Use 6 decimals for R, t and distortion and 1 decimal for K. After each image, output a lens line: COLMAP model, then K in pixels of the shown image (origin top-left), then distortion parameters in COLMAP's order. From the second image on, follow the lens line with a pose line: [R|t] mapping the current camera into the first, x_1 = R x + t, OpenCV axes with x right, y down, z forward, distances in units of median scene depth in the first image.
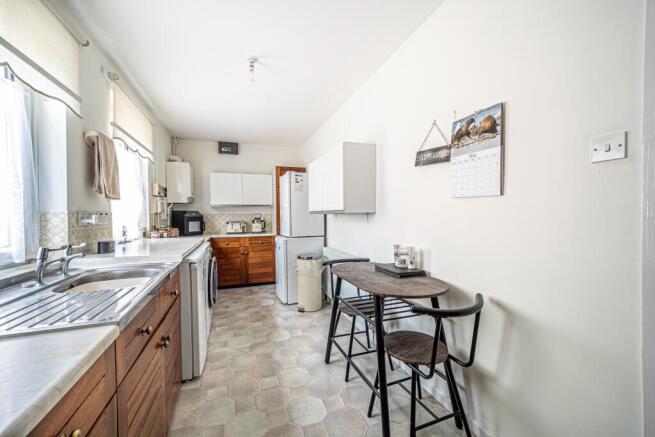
lens RADIAL K [[265.9, 0, 325.4], [0, 265.9, 217.1], [0, 0, 1]] dist [0.003628, 0.000561]
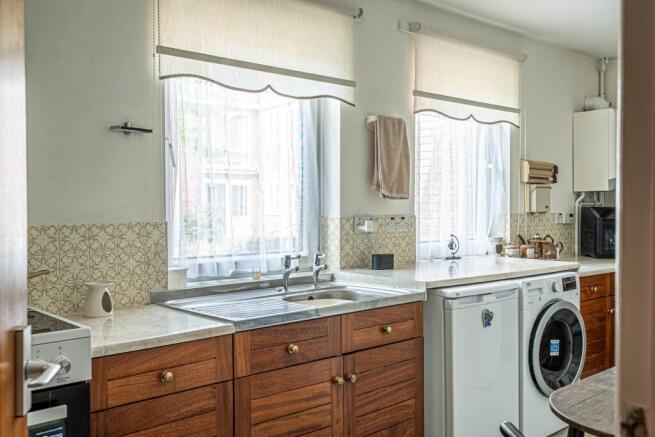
lens RADIAL K [[642.8, 0, 325.5], [0, 642.8, 217.6], [0, 0, 1]] dist [0.032521, 0.000000]
pose [[0.391724, 0.023611, -0.919780, 0.593020], [-0.009619, 0.999721, 0.021566, -0.039385], [0.920033, 0.000400, 0.391842, 0.078384]]
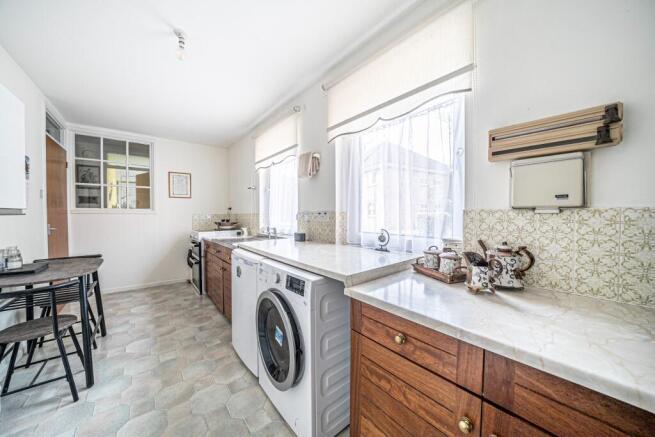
lens RADIAL K [[228.2, 0, 326.3], [0, 228.2, 216.4], [0, 0, 1]] dist [-0.018262, -0.000171]
pose [[-0.940018, 0.016180, -0.340740, -0.384763], [0.007754, 0.999630, 0.026075, -0.019201], [0.341036, 0.021869, -0.939796, 1.542934]]
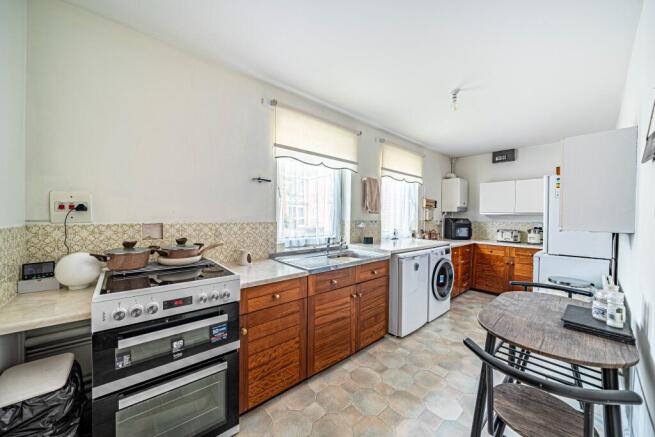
lens RADIAL K [[238.5, 0, 326.7], [0, 238.5, 216.7], [0, 0, 1]] dist [-0.010941, -0.000125]
pose [[0.370572, 0.017433, -0.928640, 0.400760], [-0.027008, 0.999603, 0.007987, -0.037689], [0.928411, 0.022121, 0.370896, 0.098369]]
